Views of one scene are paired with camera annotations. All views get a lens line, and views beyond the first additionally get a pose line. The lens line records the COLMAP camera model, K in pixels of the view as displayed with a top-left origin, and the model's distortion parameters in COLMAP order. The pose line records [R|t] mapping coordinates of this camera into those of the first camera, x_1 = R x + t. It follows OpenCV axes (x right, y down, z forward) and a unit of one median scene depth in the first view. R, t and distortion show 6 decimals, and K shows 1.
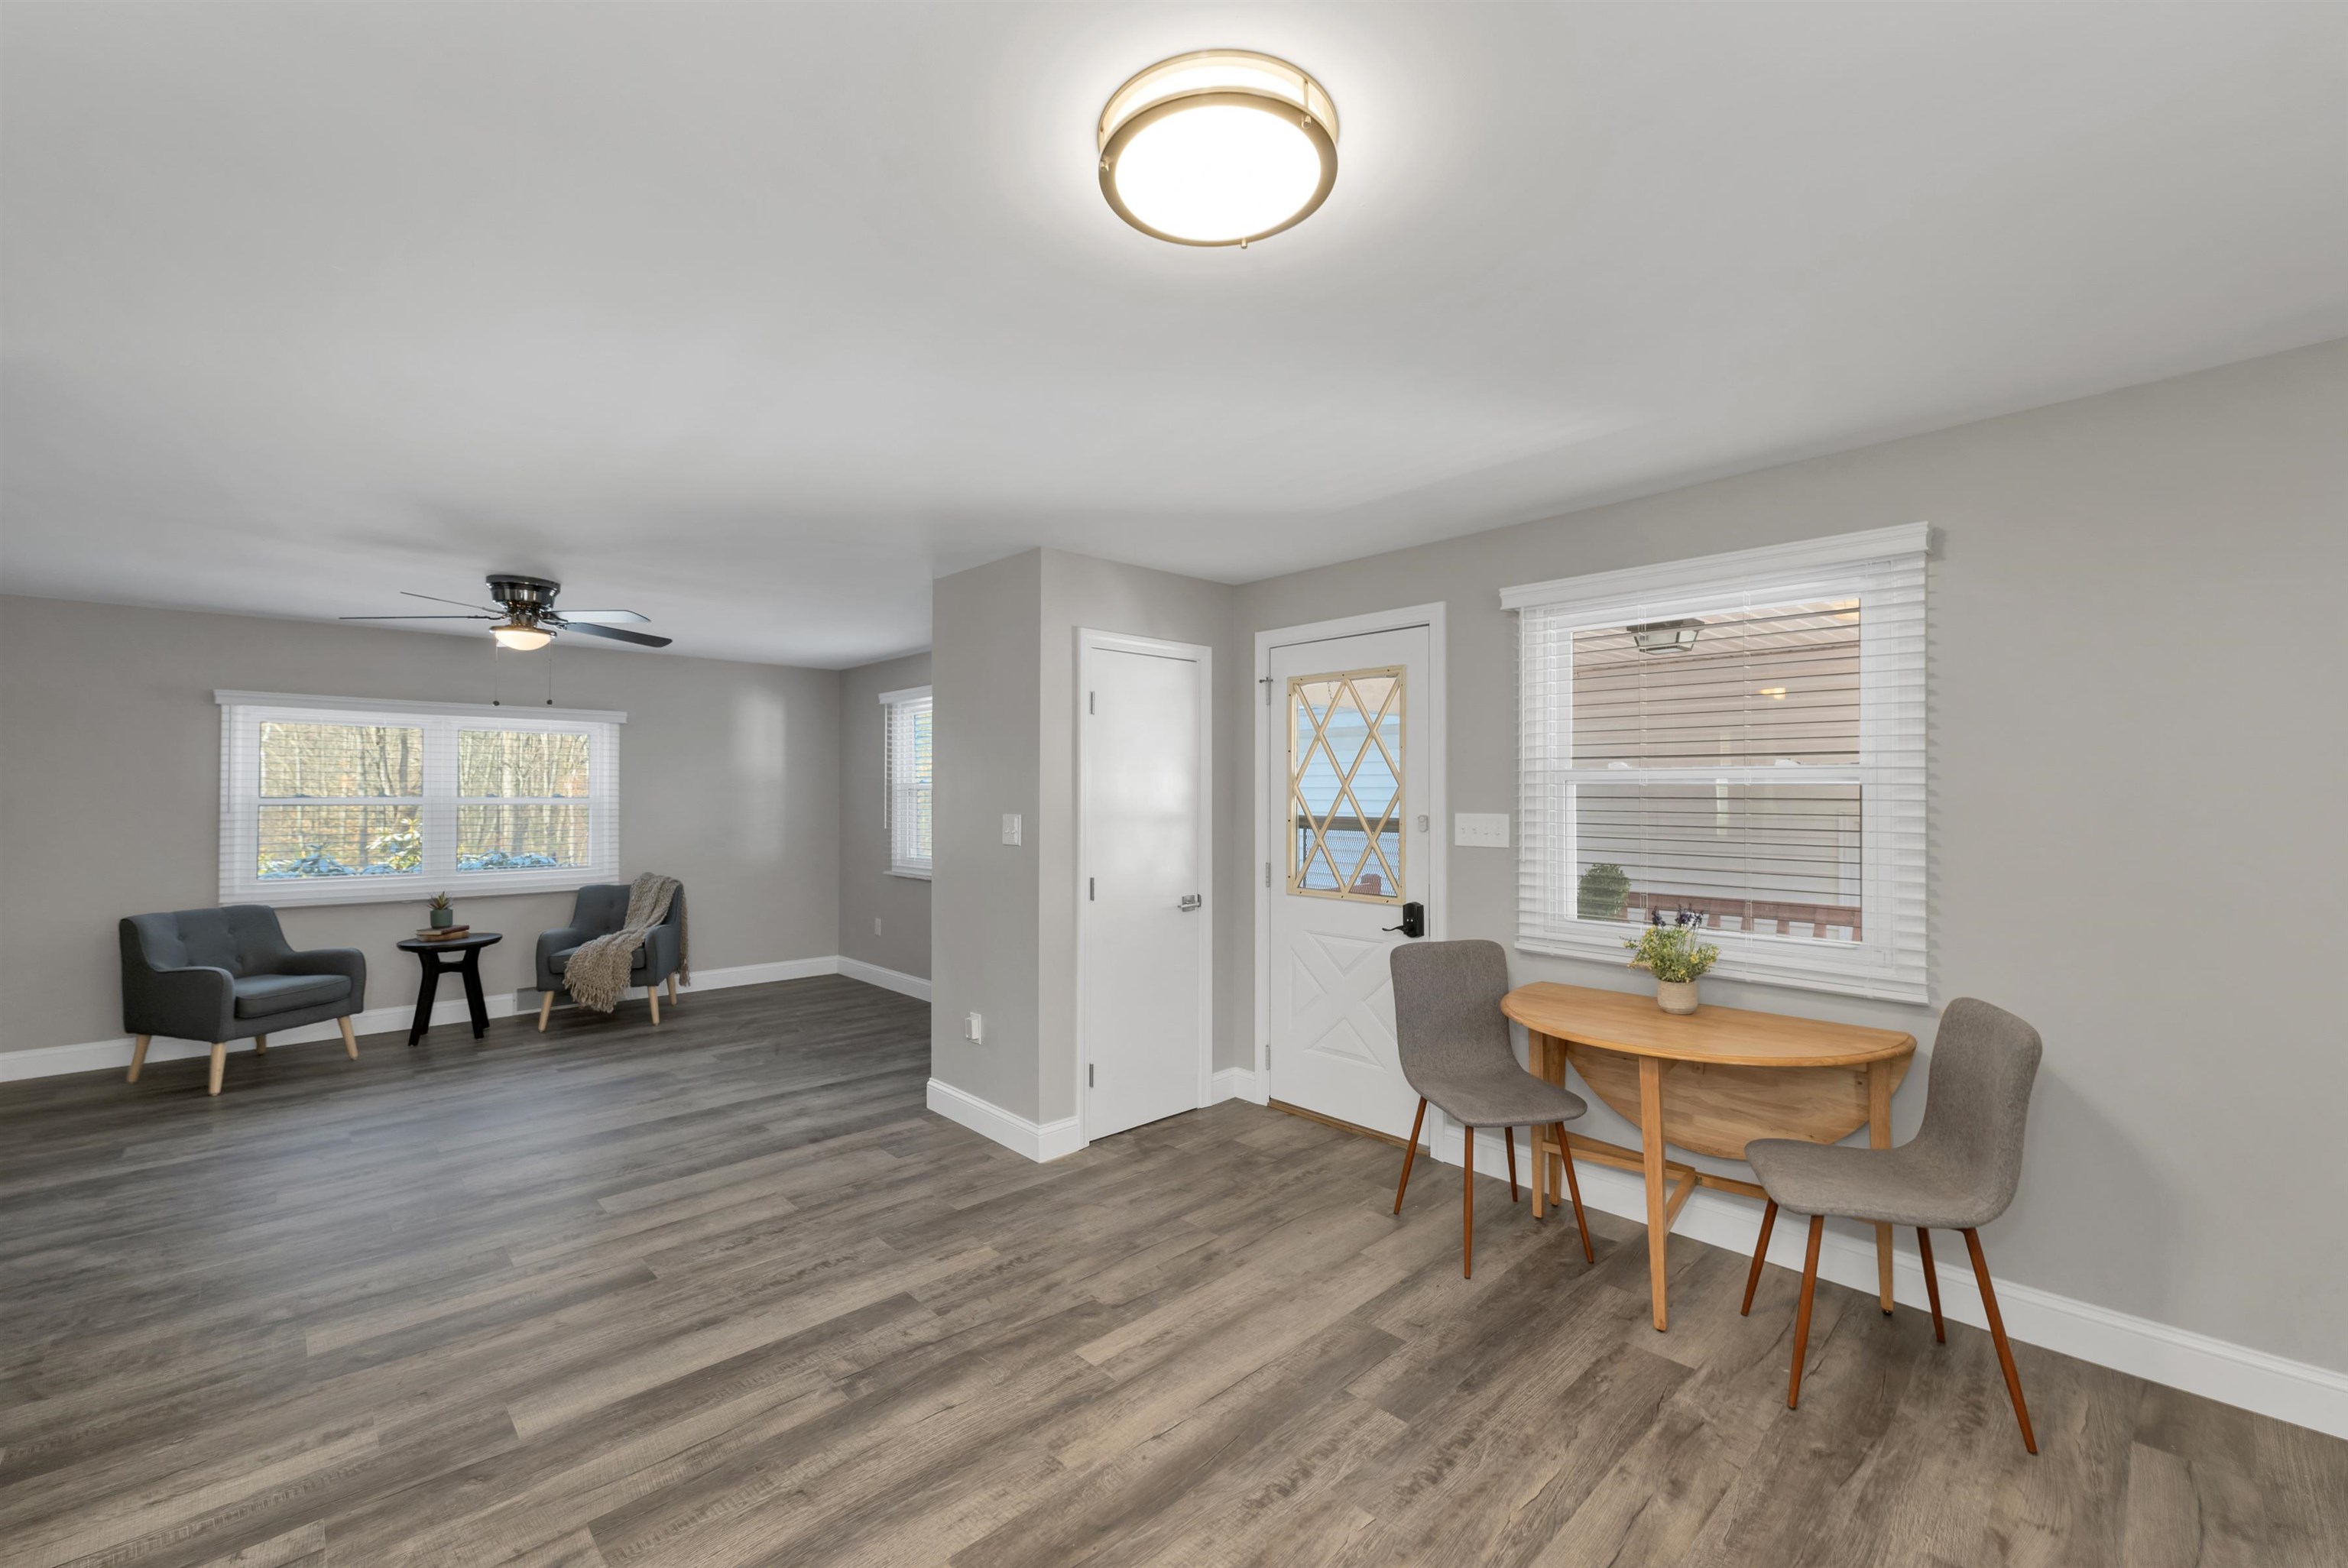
lens RADIAL K [[956.7, 0, 1174.0], [0, 956.7, 784.0], [0, 0, 1]] dist [-0.000263, -0.000073]
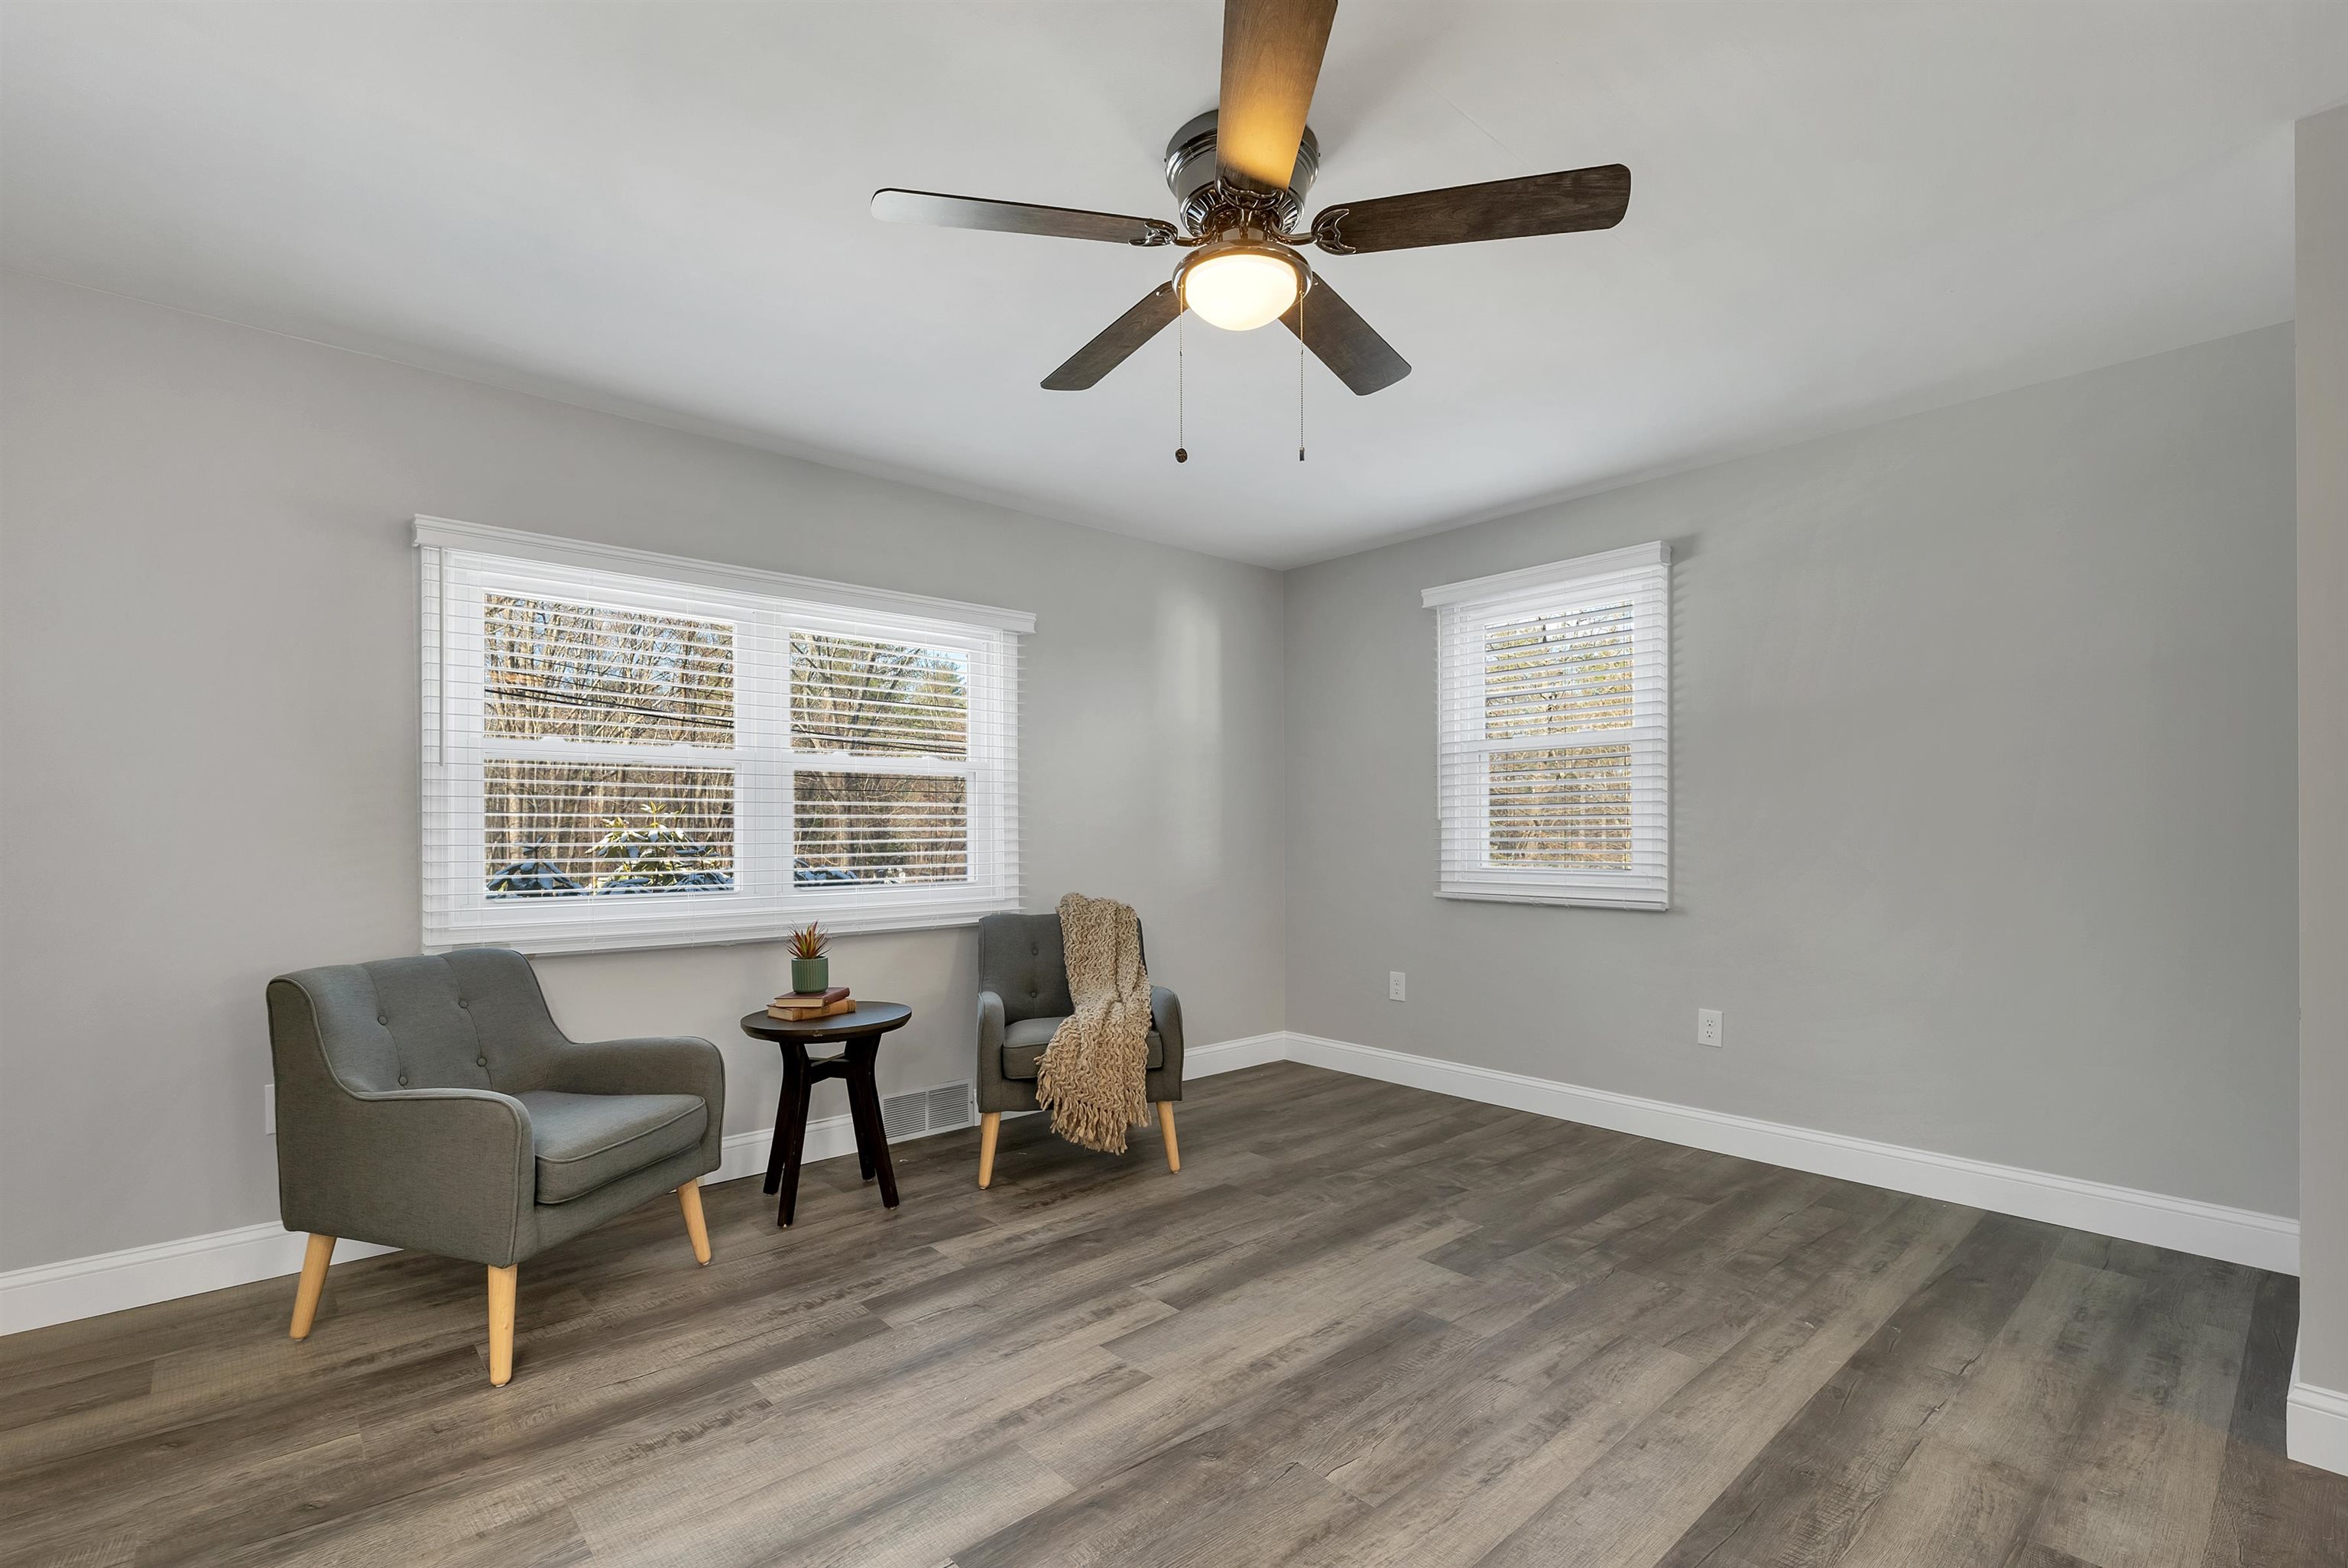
lens RADIAL K [[1056.3, 0, 1168.6], [0, 1056.3, 830.7], [0, 0, 1]] dist [-0.002932, -0.000249]
pose [[0.999443, -0.004684, -0.033051, -0.813335], [0.005067, 0.999921, 0.011505, 0.082634], [0.032995, -0.011666, 0.999387, 0.637375]]
